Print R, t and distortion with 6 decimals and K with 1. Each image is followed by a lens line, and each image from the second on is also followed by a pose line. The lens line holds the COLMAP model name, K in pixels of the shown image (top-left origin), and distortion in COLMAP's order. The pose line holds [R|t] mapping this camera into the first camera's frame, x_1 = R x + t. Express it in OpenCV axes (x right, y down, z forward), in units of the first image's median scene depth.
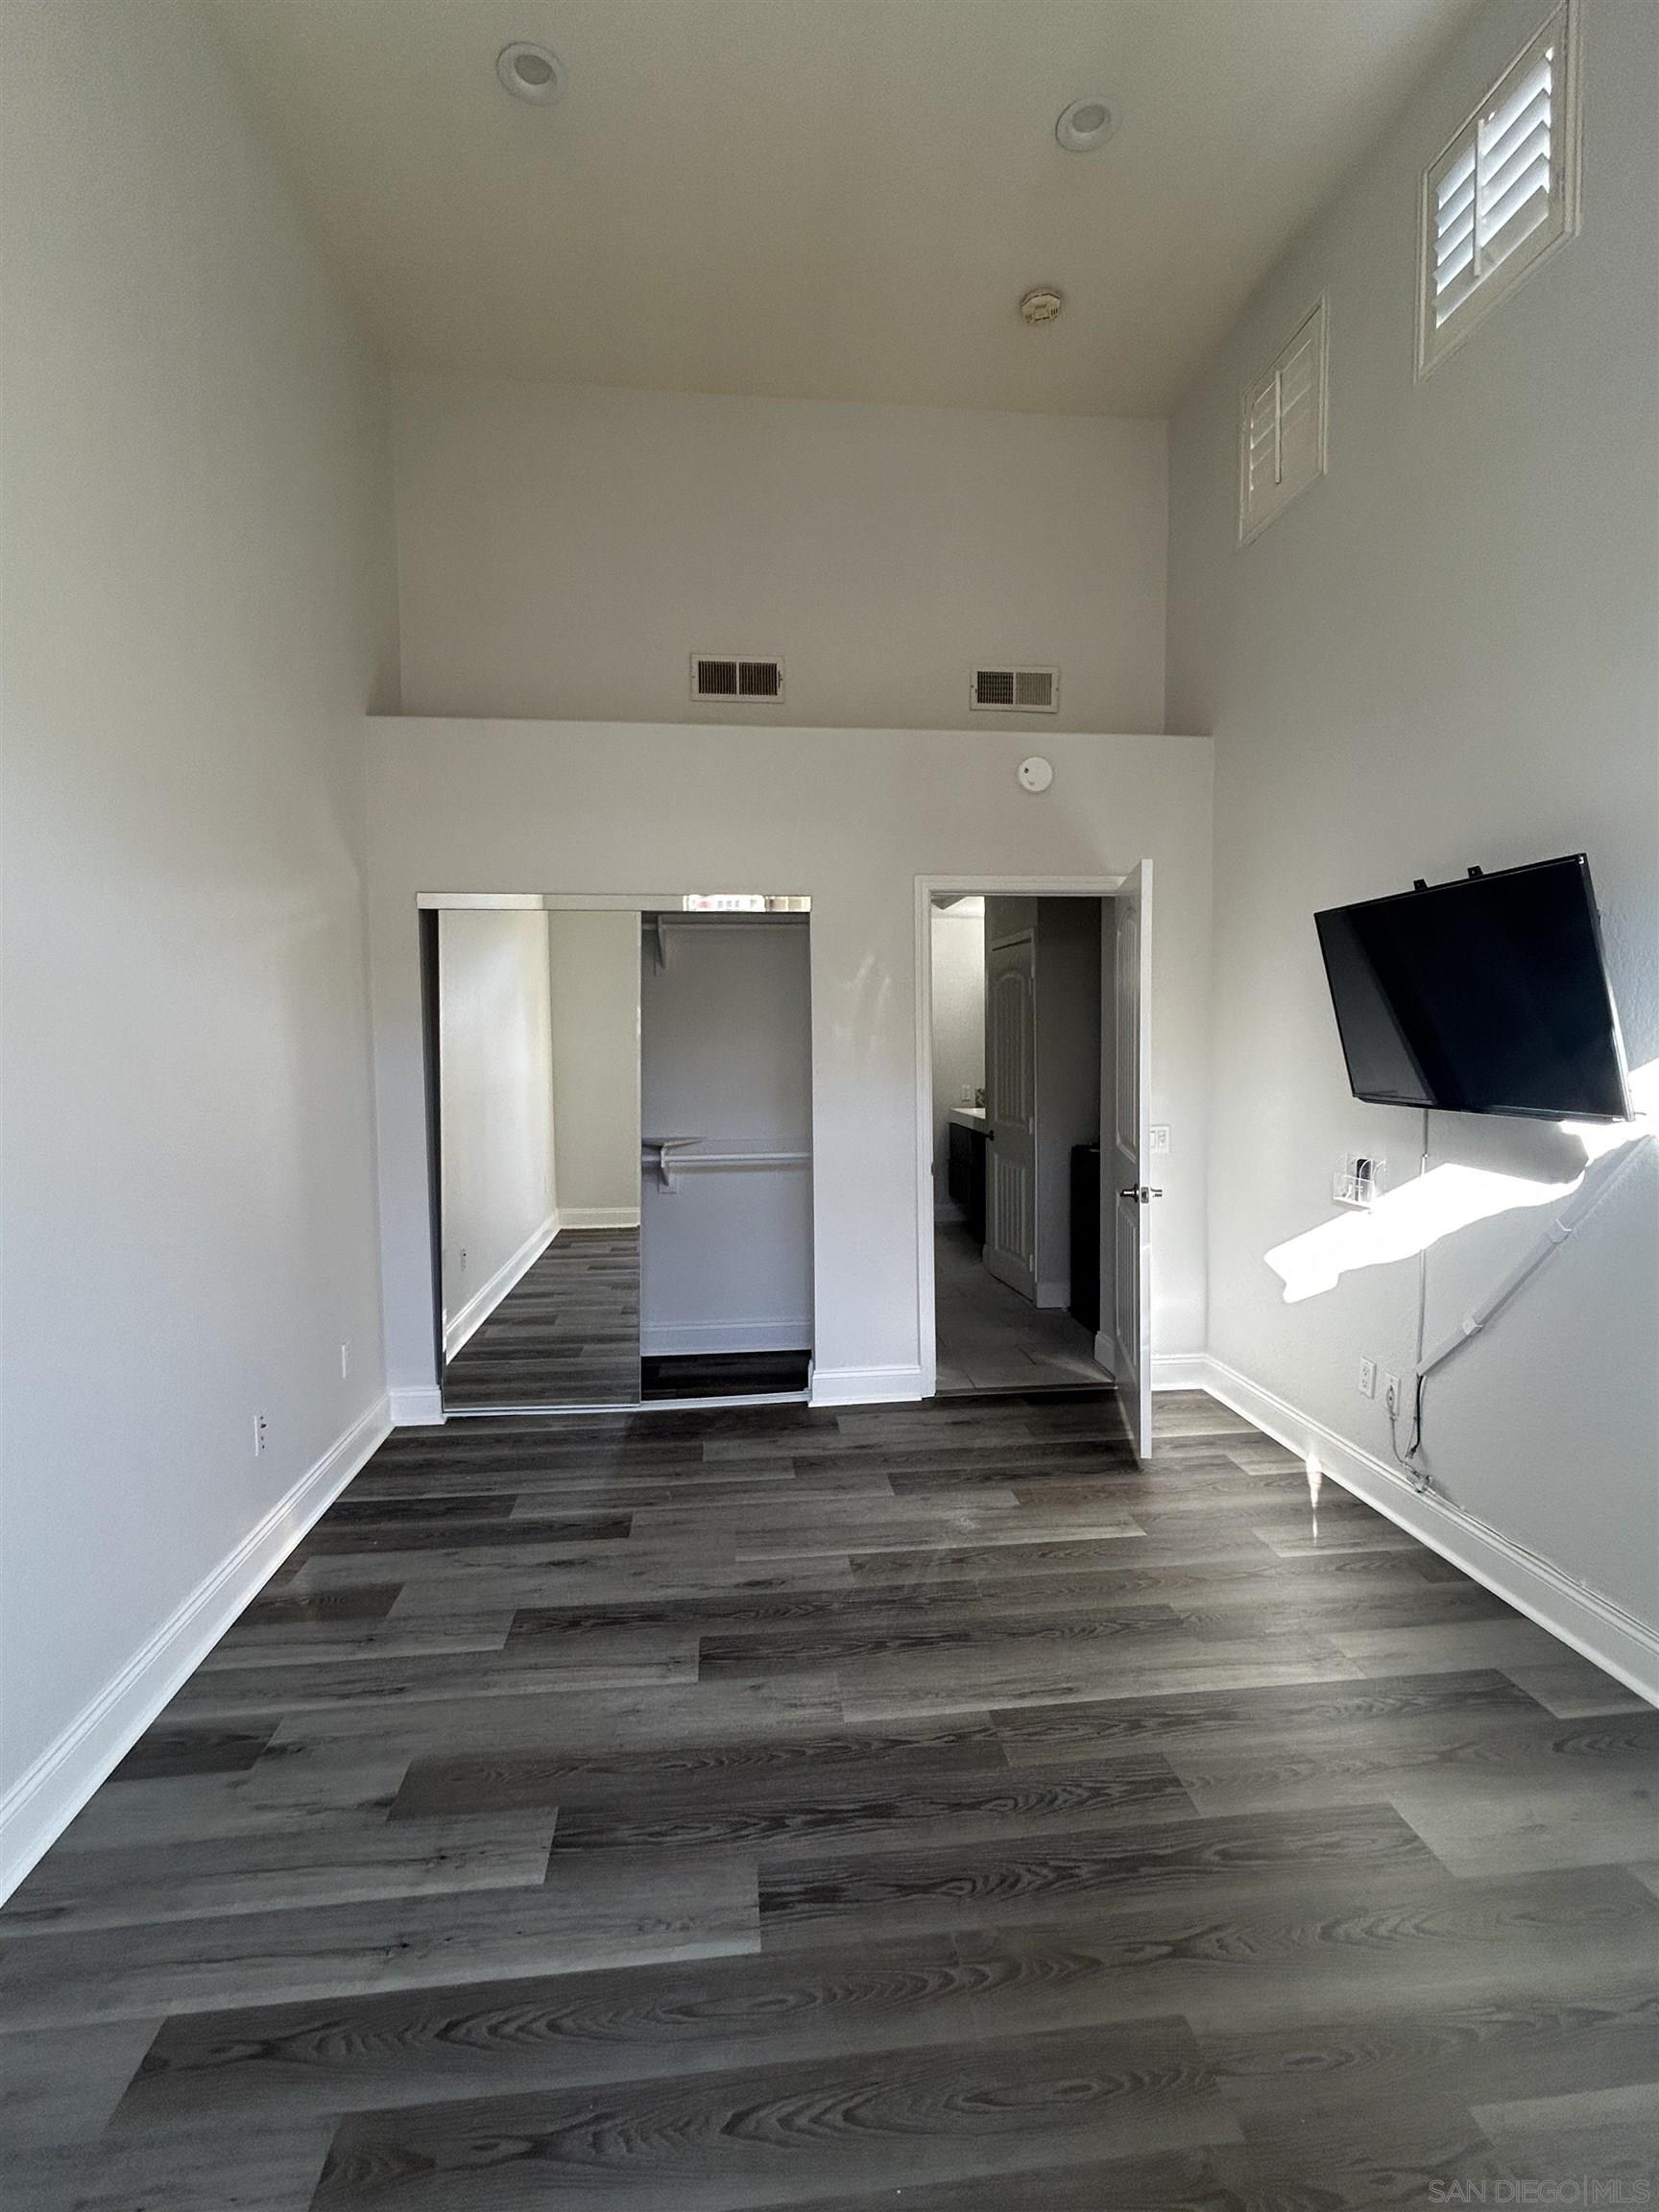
lens RADIAL K [[1023.3, 0, 826.2], [0, 1023.3, 1098.0], [0, 0, 1]] dist [-0.009655, 0.004881]
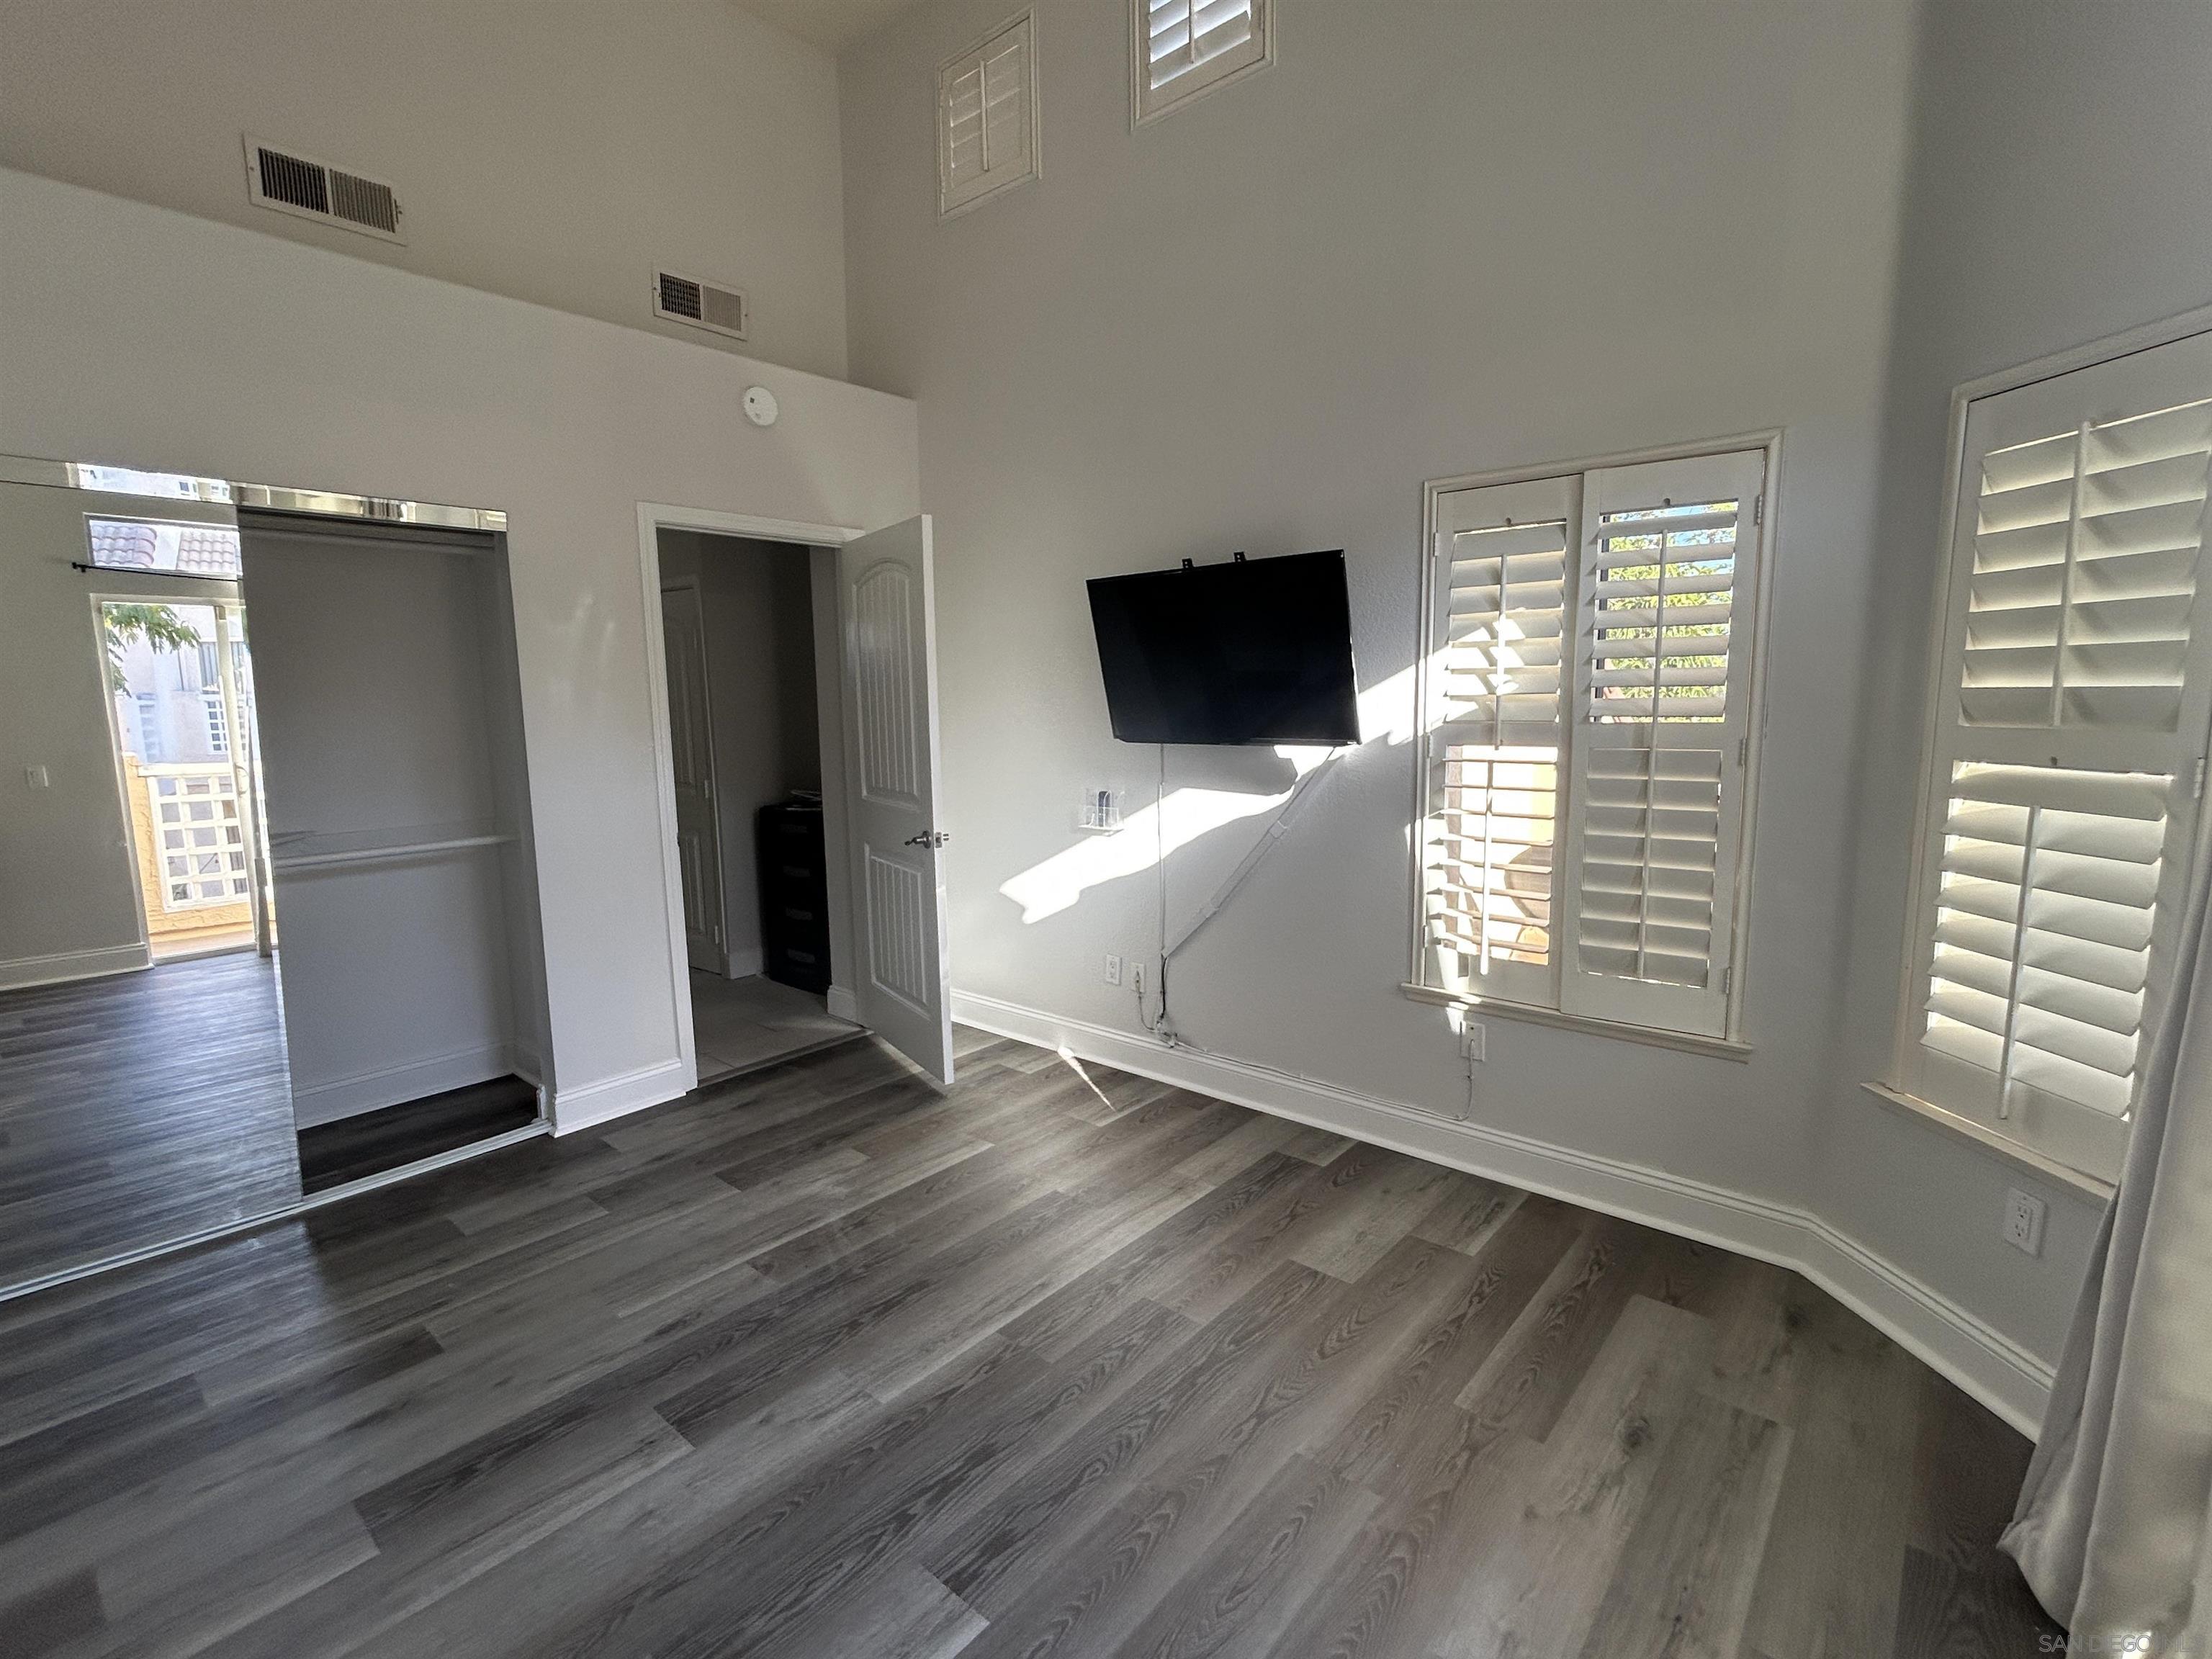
lens RADIAL K [[1023.3, 0, 1095.6], [0, 1023.3, 832.1], [0, 0, 1]] dist [-0.009655, 0.004881]
pose [[0.733471, -0.092254, 0.673431, -0.321024], [0.046253, 0.995224, 0.085959, 0.004101], [-0.678145, -0.031900, 0.734235, 0.134736]]
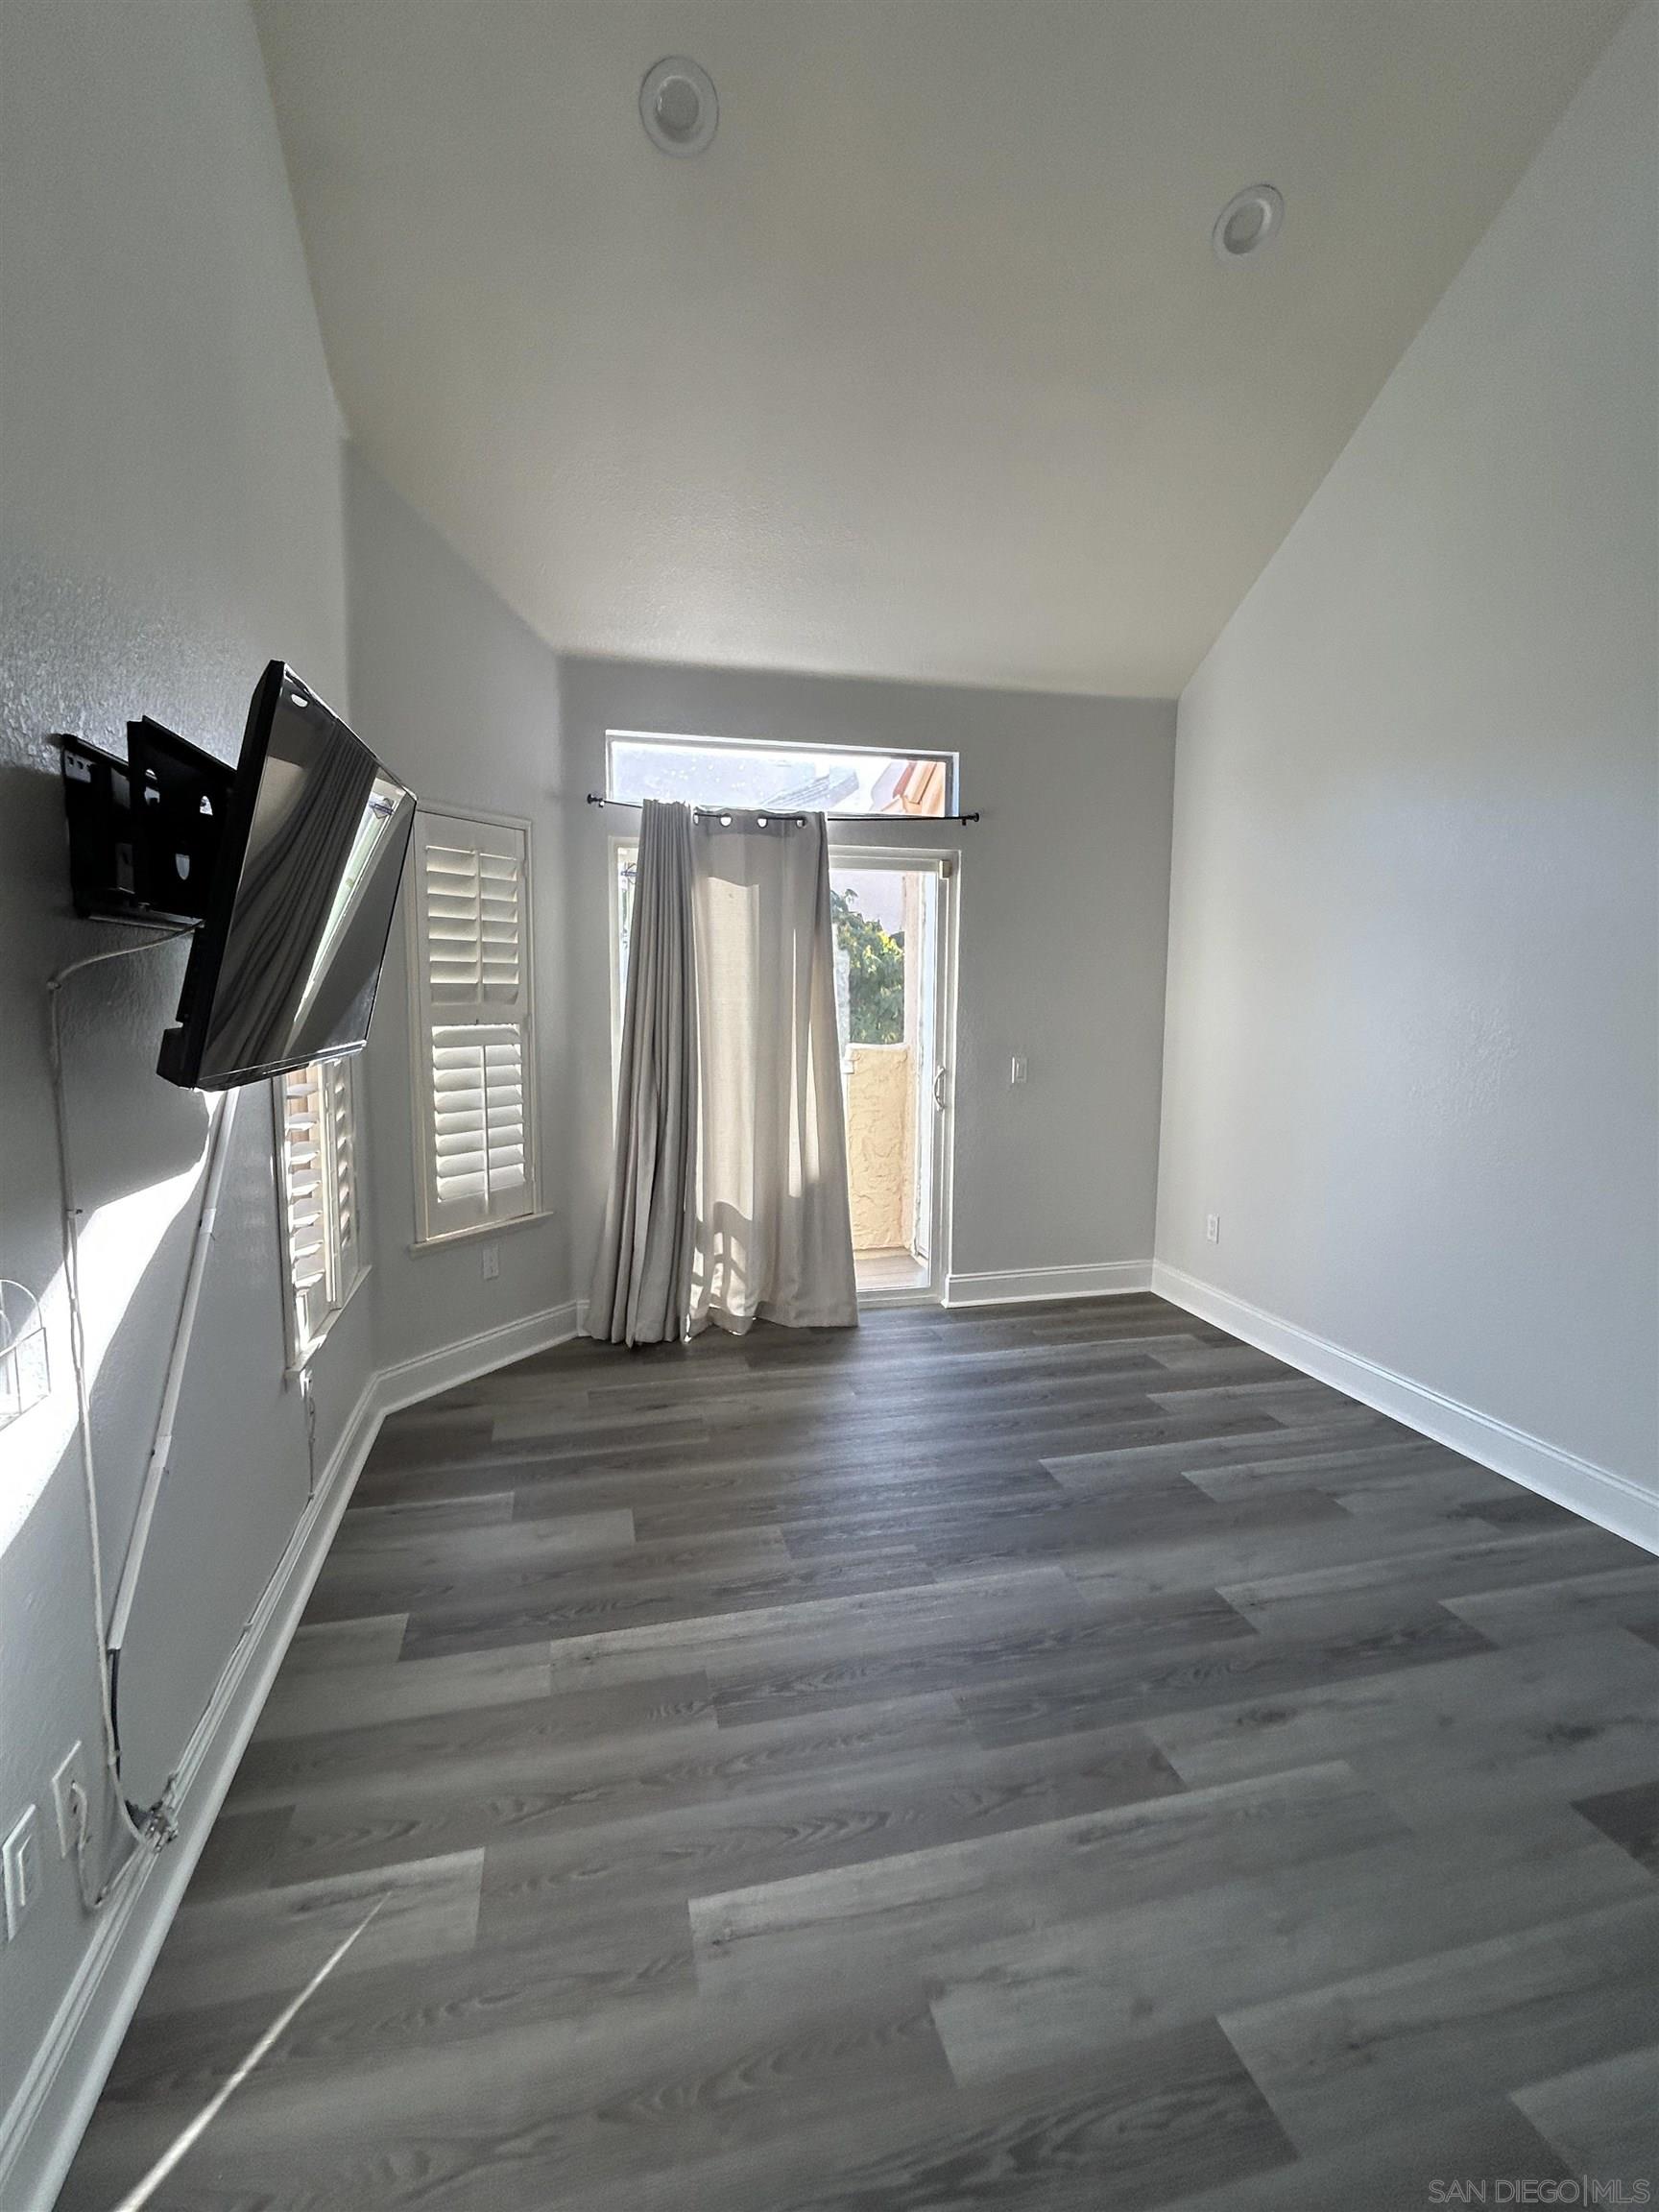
lens RADIAL K [[1023.3, 0, 833.7], [0, 1023.3, 1096.3], [0, 0, 1]] dist [-0.009655, 0.004881]
pose [[-0.989642, 0.019456, -0.142232, 0.313356], [-0.004102, 0.986536, 0.163495, -0.072122], [0.143498, 0.162385, -0.976237, 1.489847]]
